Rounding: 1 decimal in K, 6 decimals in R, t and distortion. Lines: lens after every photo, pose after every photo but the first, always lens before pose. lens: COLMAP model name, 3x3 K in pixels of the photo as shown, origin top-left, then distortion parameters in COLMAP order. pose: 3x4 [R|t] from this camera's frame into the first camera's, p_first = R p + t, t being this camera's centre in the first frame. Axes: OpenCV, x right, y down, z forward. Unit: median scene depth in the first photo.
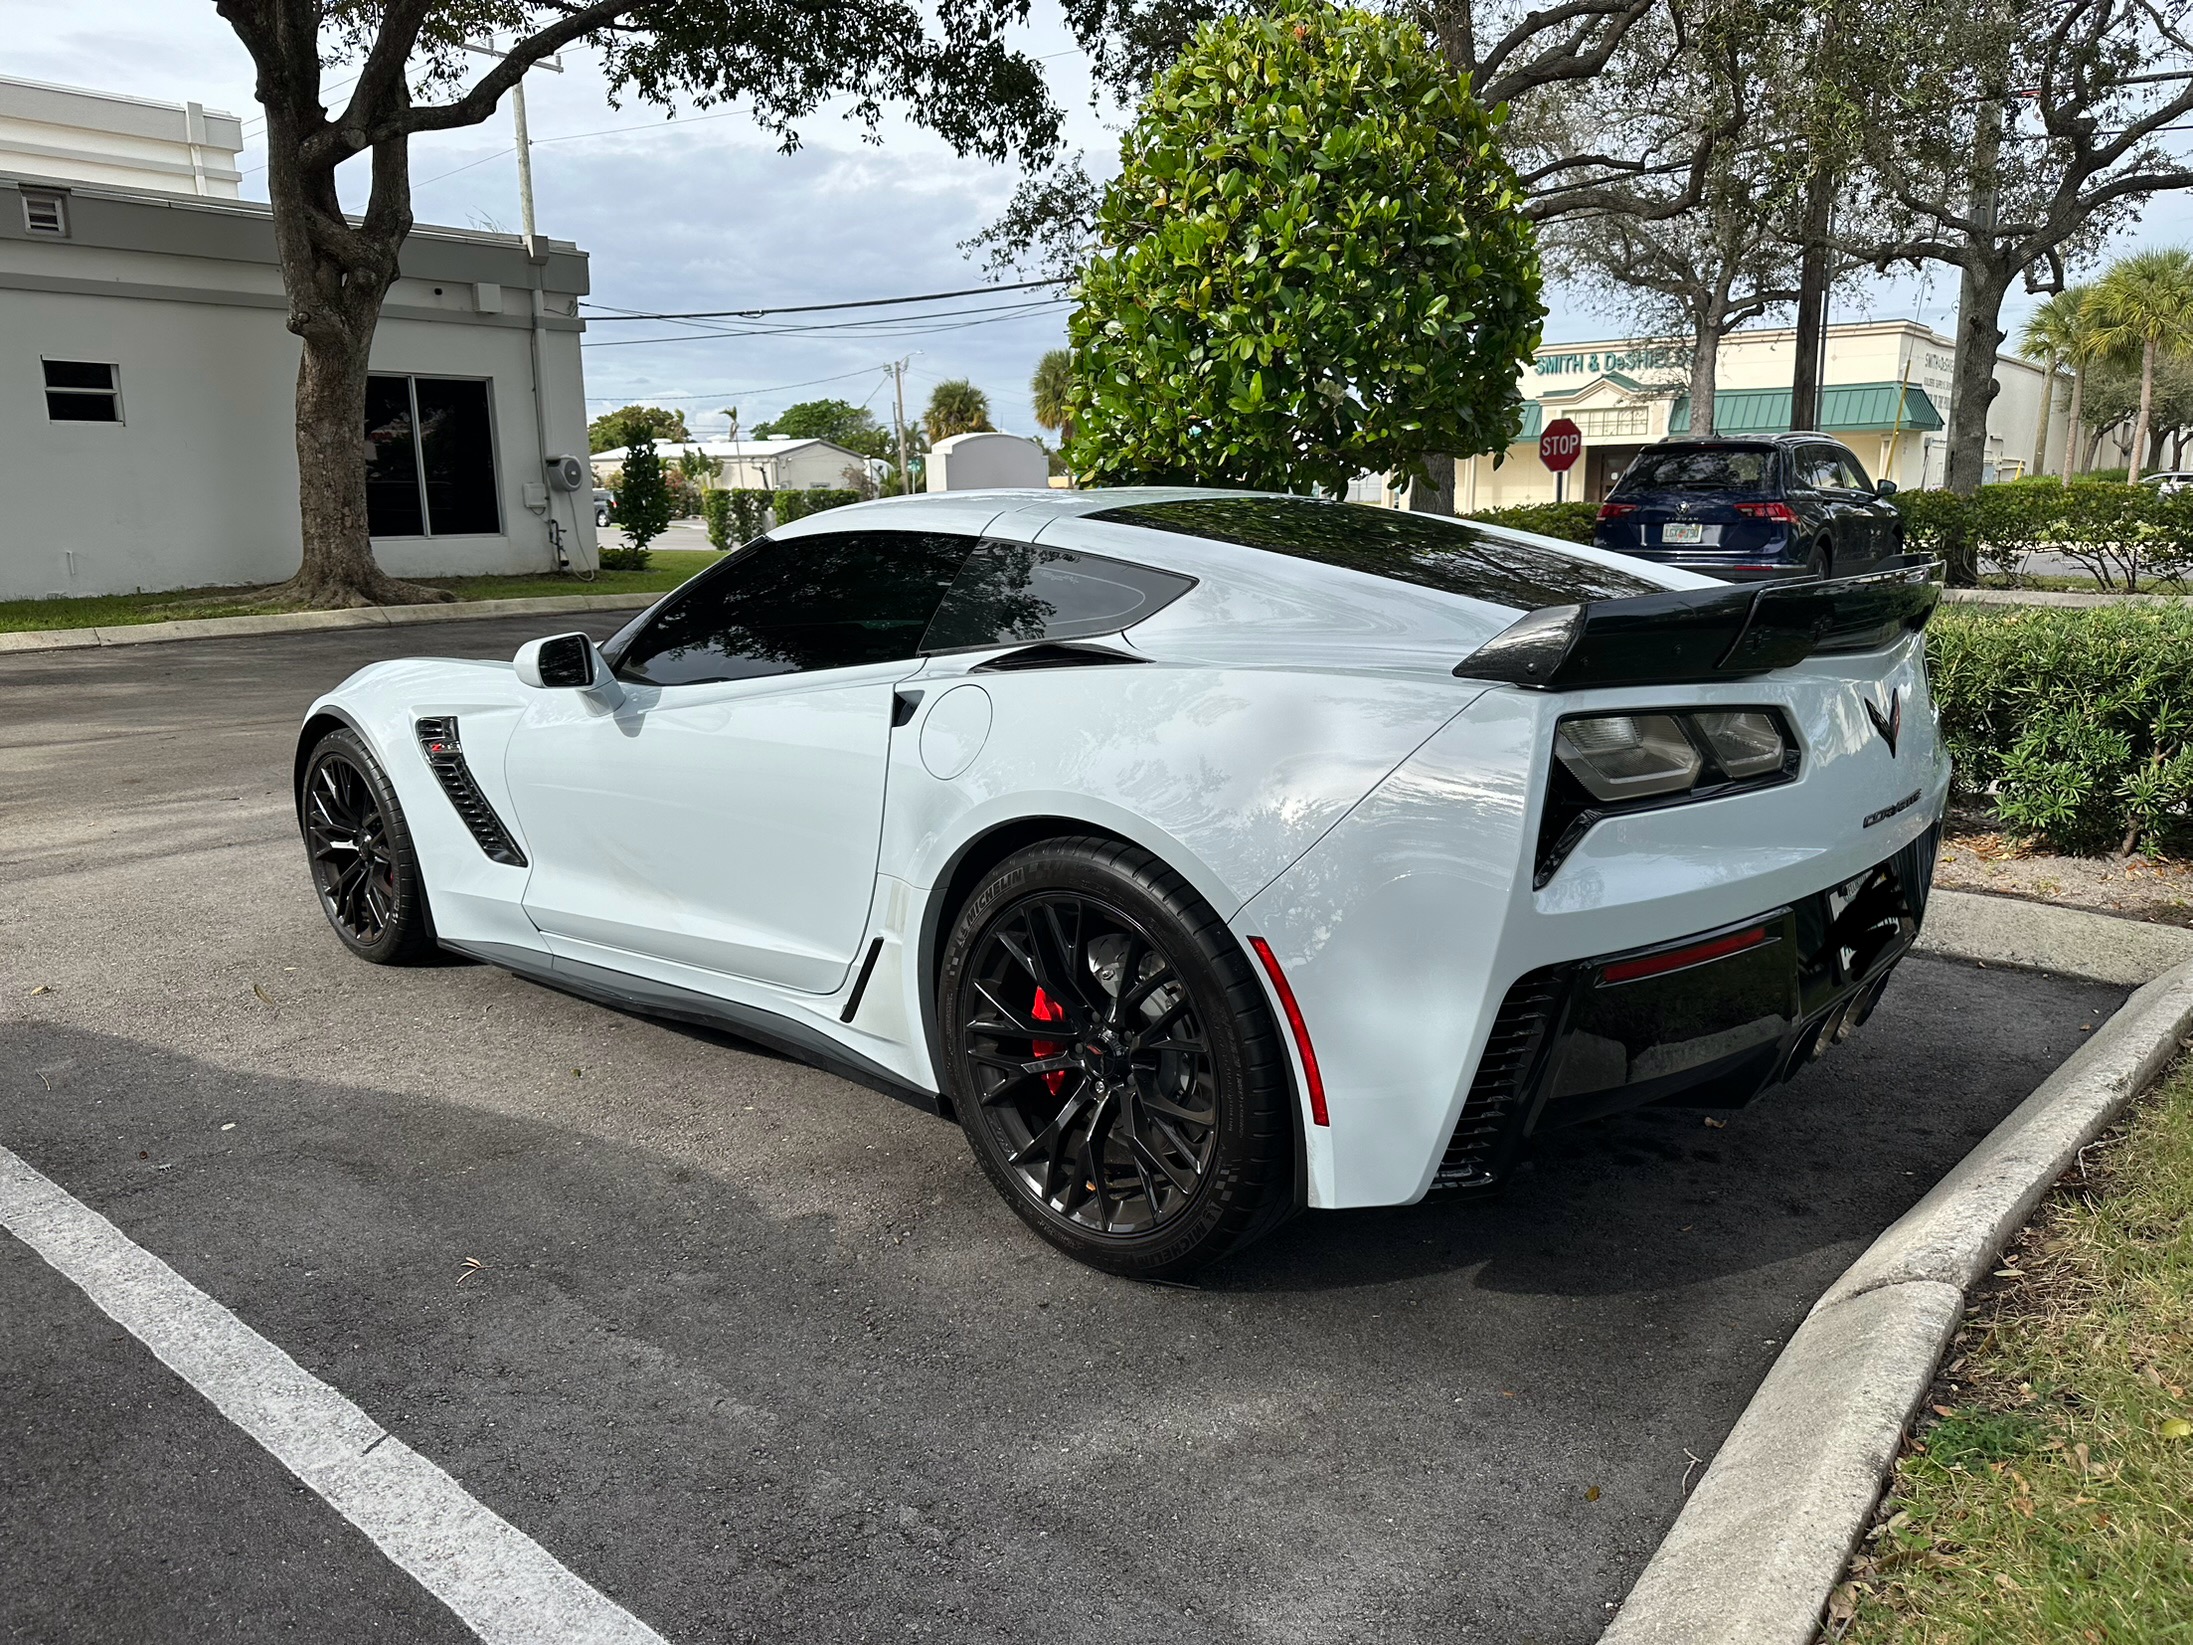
lens RADIAL K [[1666.6, 0, 1145.7], [0, 1666.6, 819.8], [0, 0, 1]] dist [0.061636, -0.123310]
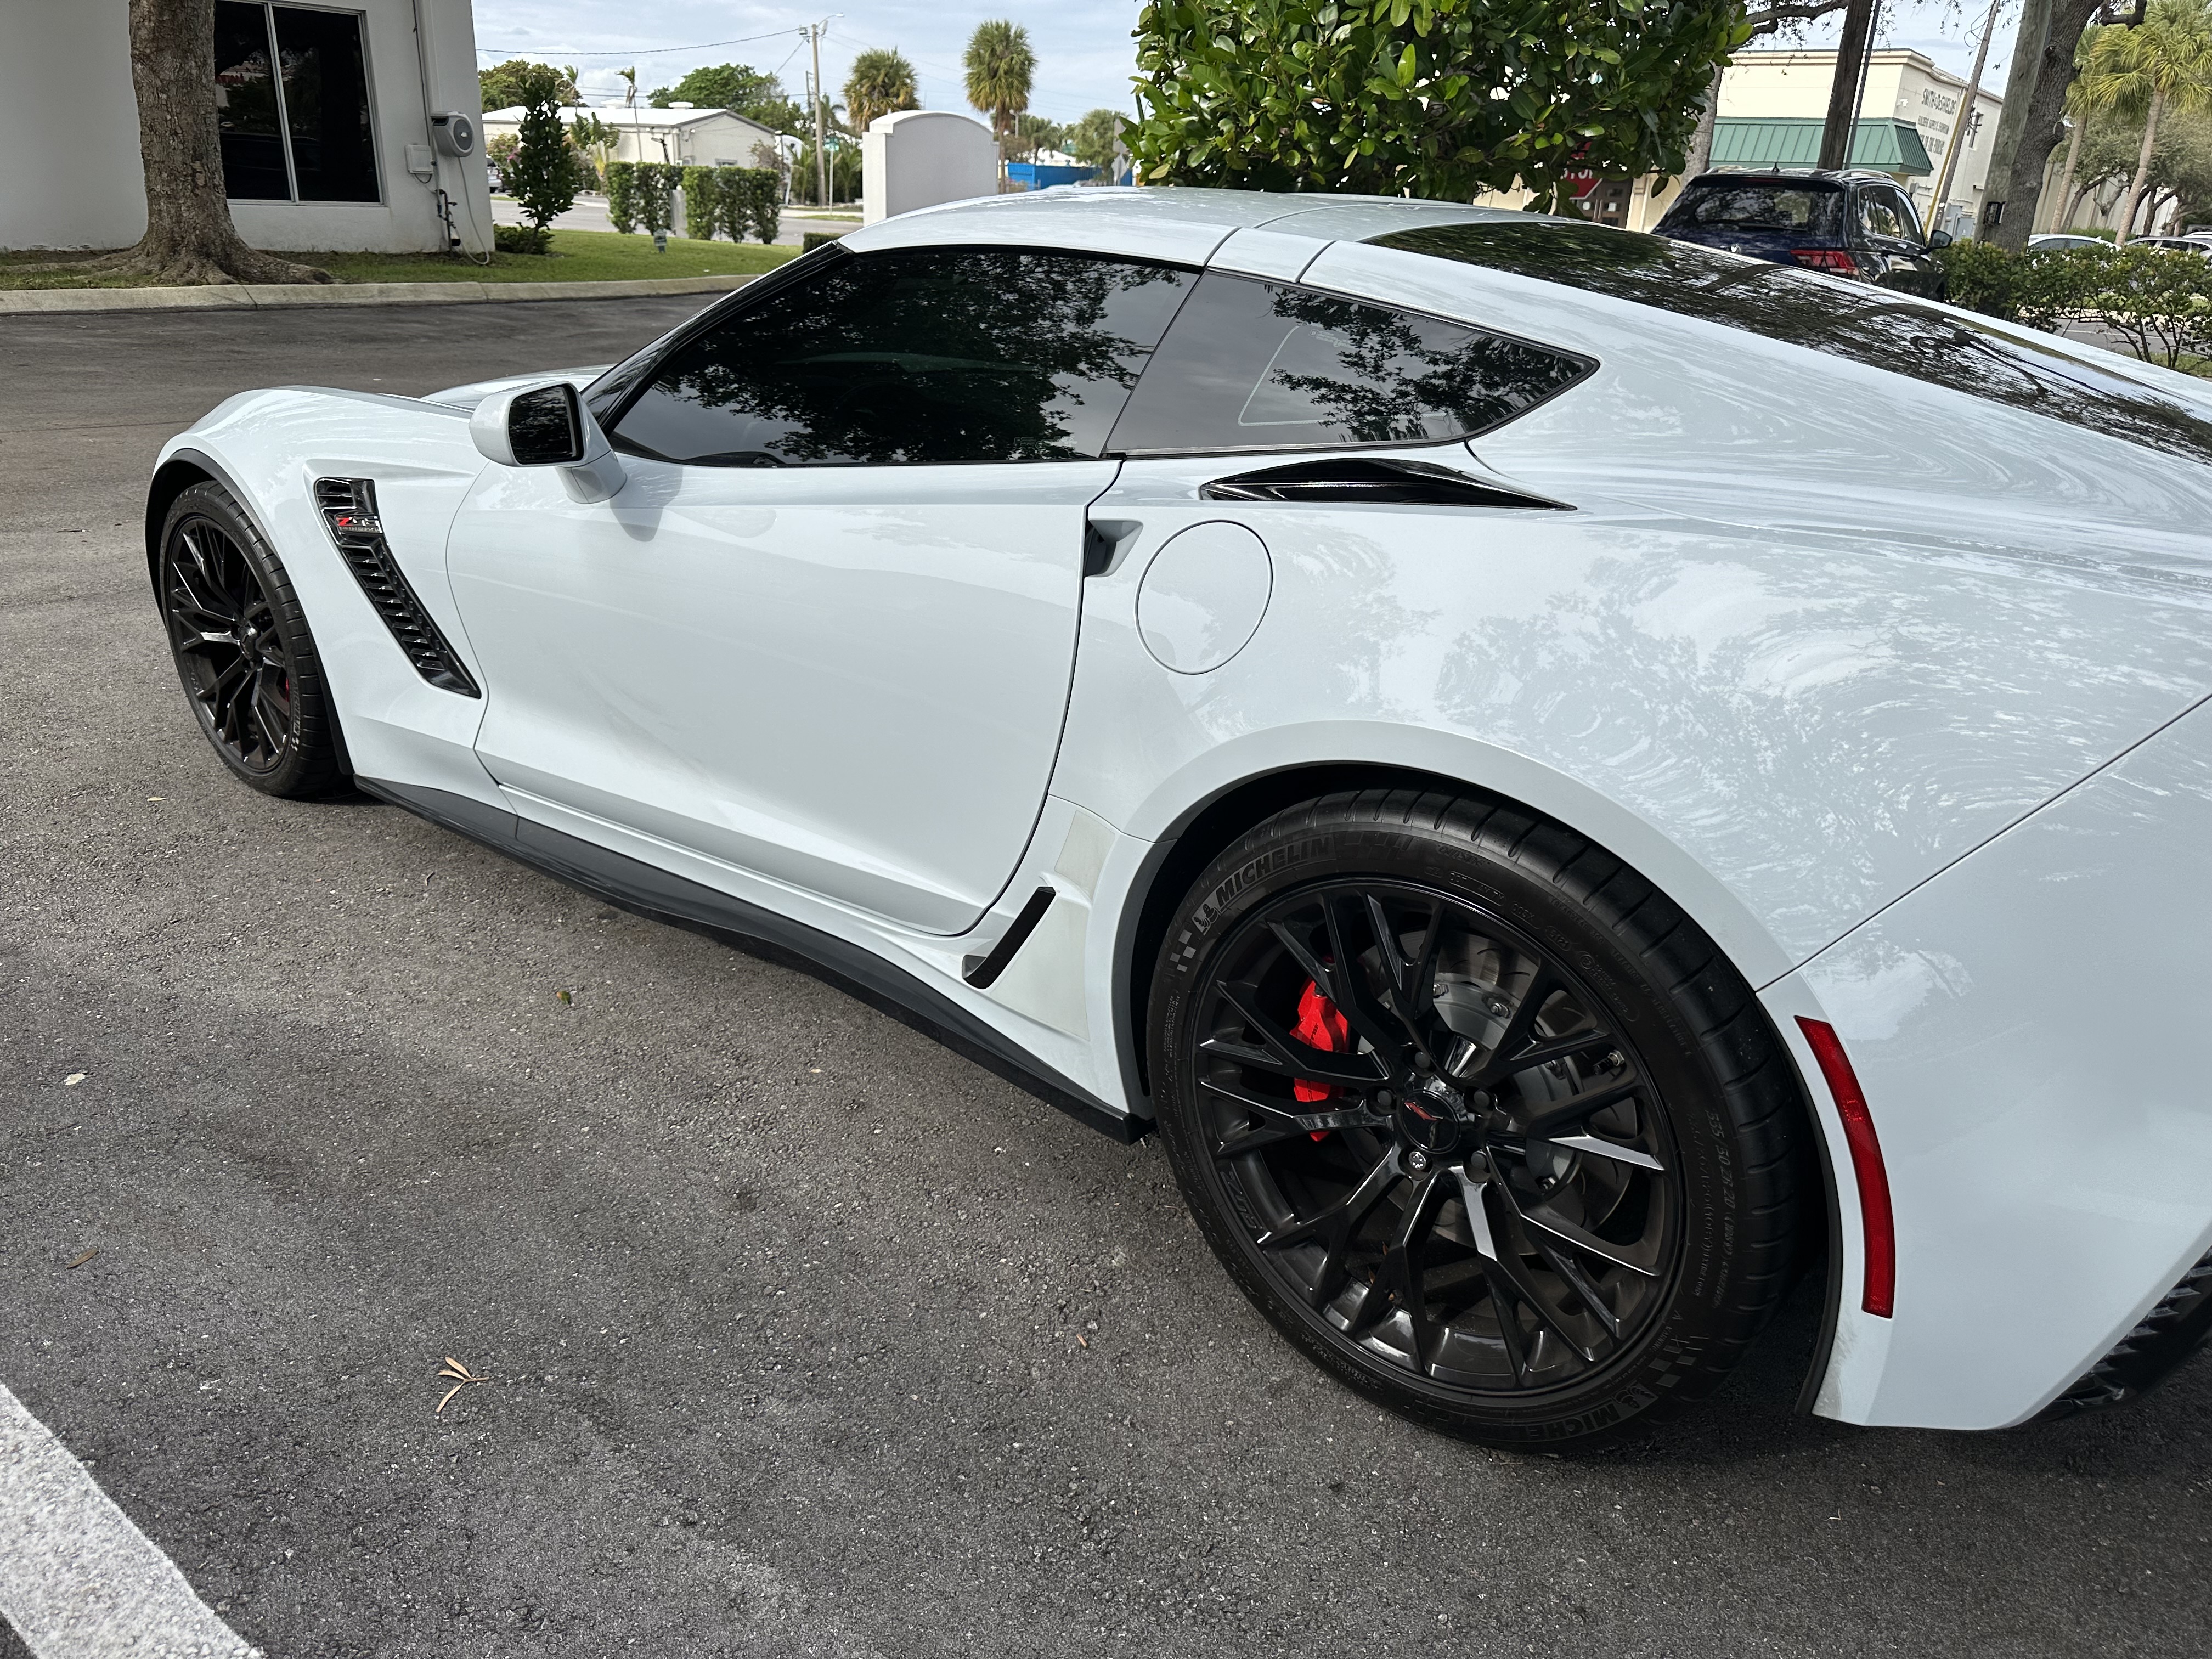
lens RADIAL K [[1605.7, 0, 1106.0], [0, 1605.7, 829.5], [0, 0, 1]] dist [0.024632, -0.040779]
pose [[0.997539, 0.035194, 0.060643, -0.107320], [-0.045643, 0.982496, 0.180605, -0.042835], [-0.053225, -0.182928, 0.981684, 0.224007]]
